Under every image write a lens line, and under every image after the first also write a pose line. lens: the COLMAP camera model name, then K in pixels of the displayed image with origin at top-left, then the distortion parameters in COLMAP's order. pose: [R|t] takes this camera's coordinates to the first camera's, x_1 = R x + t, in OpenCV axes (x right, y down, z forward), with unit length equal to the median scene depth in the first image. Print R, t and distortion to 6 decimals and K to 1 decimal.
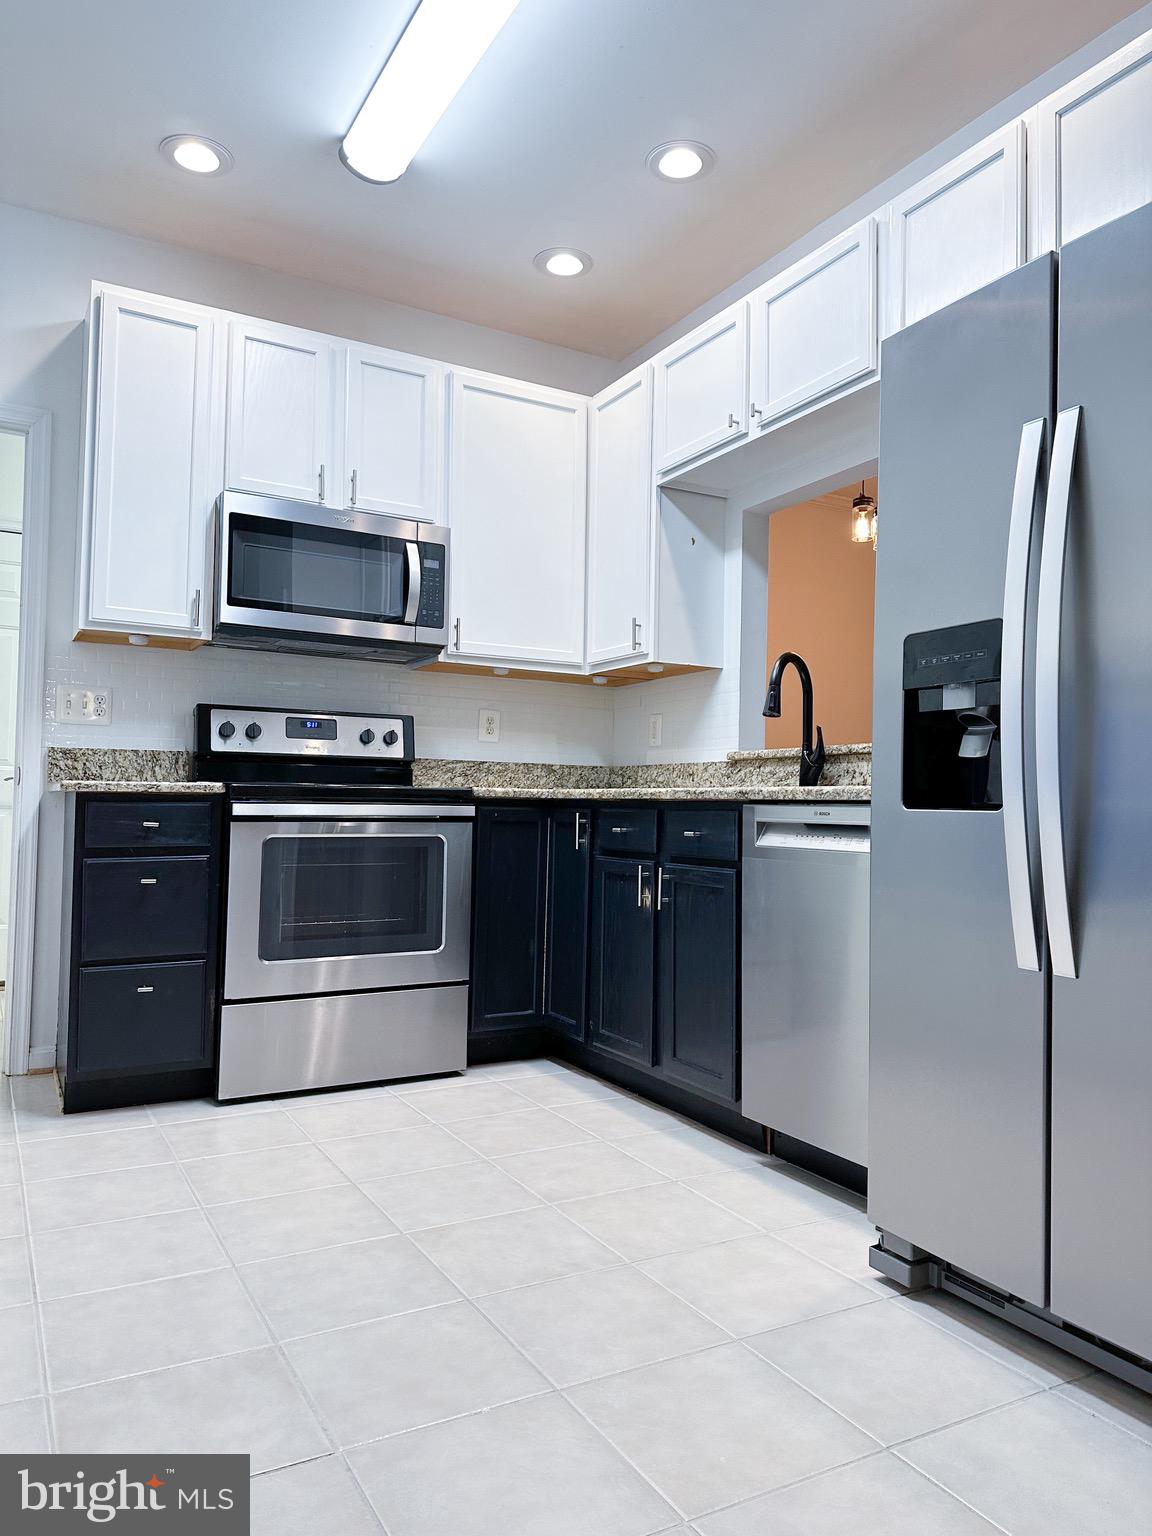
lens RADIAL K [[1079.3, 0, 577.8], [0, 1079.3, 772.0], [0, 0, 1]] dist [0.018341, -0.014488]
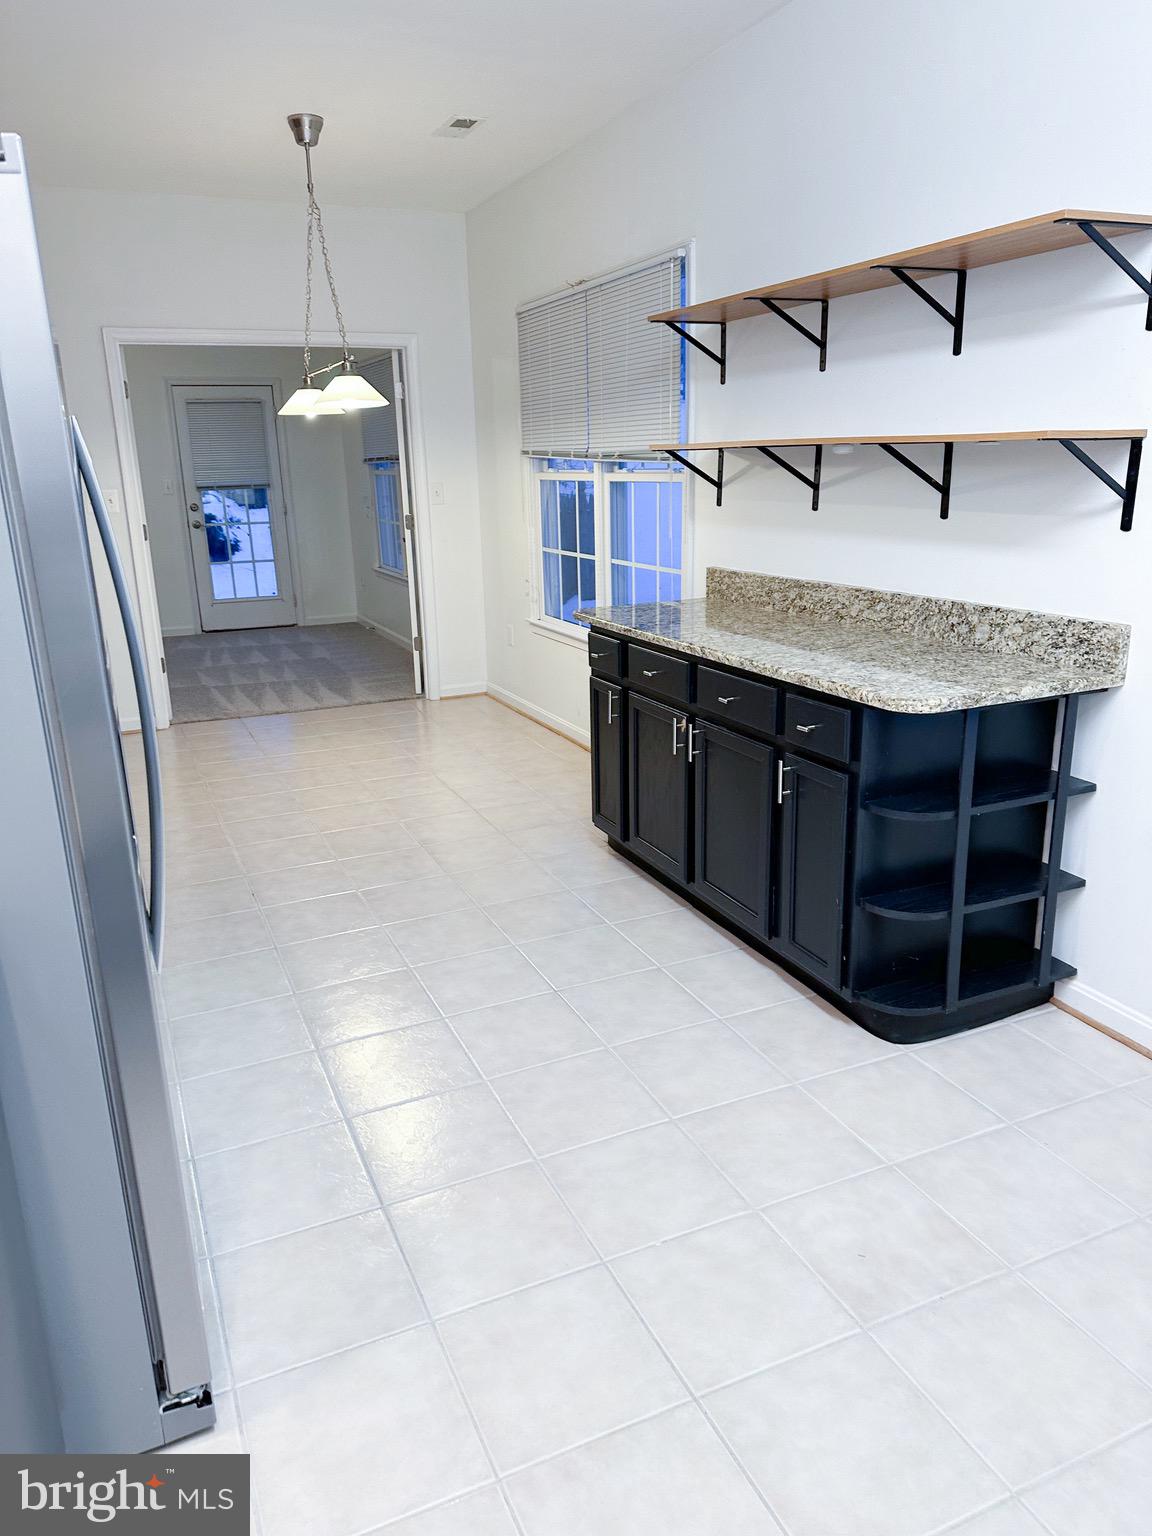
lens RADIAL K [[1079.3, 0, 574.1], [0, 1079.3, 768.6], [0, 0, 1]] dist [0.018341, -0.014488]
pose [[-0.996186, -0.023582, 0.084007, -0.032813], [-0.002183, 0.969222, 0.246180, -0.124059], [-0.087227, 0.245058, -0.965577, 0.891143]]
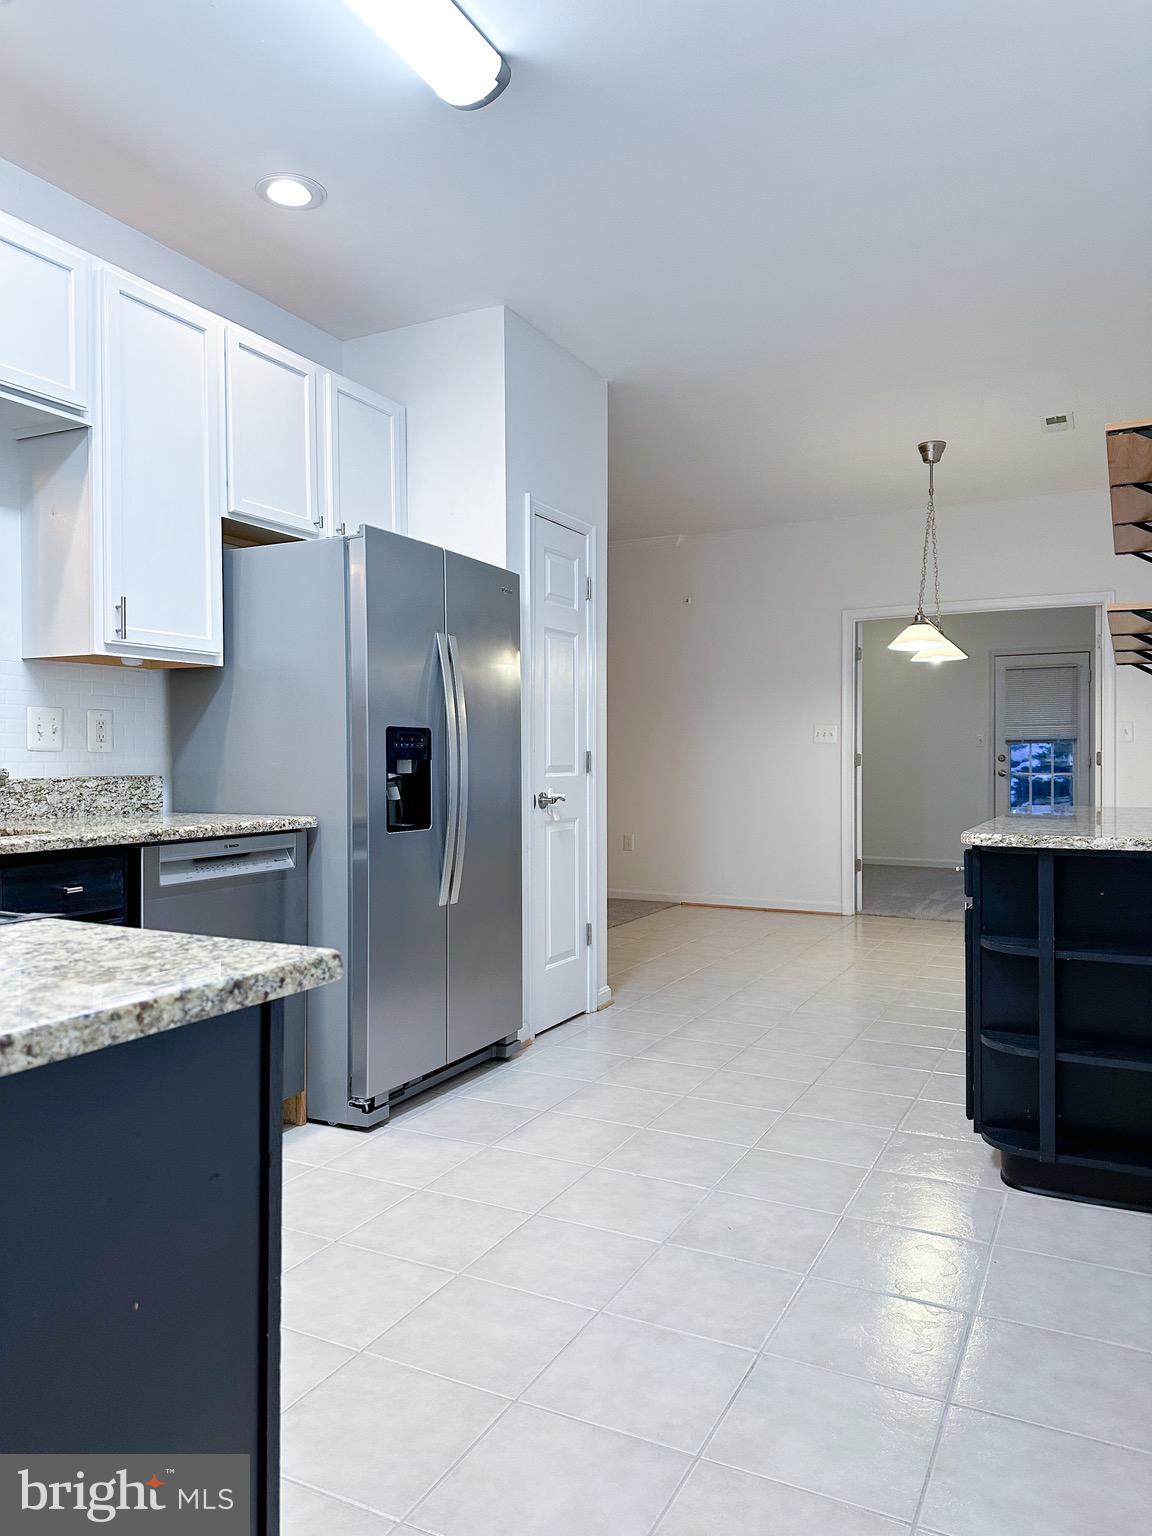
lens RADIAL K [[1079.3, 0, 572.3], [0, 1079.3, 763.7], [0, 0, 1]] dist [0.018341, -0.014488]
pose [[-0.558672, -0.026069, 0.828979, -0.636802], [-0.039093, 0.999223, 0.005078, -0.047695], [-0.828467, -0.029570, -0.559257, 0.887660]]
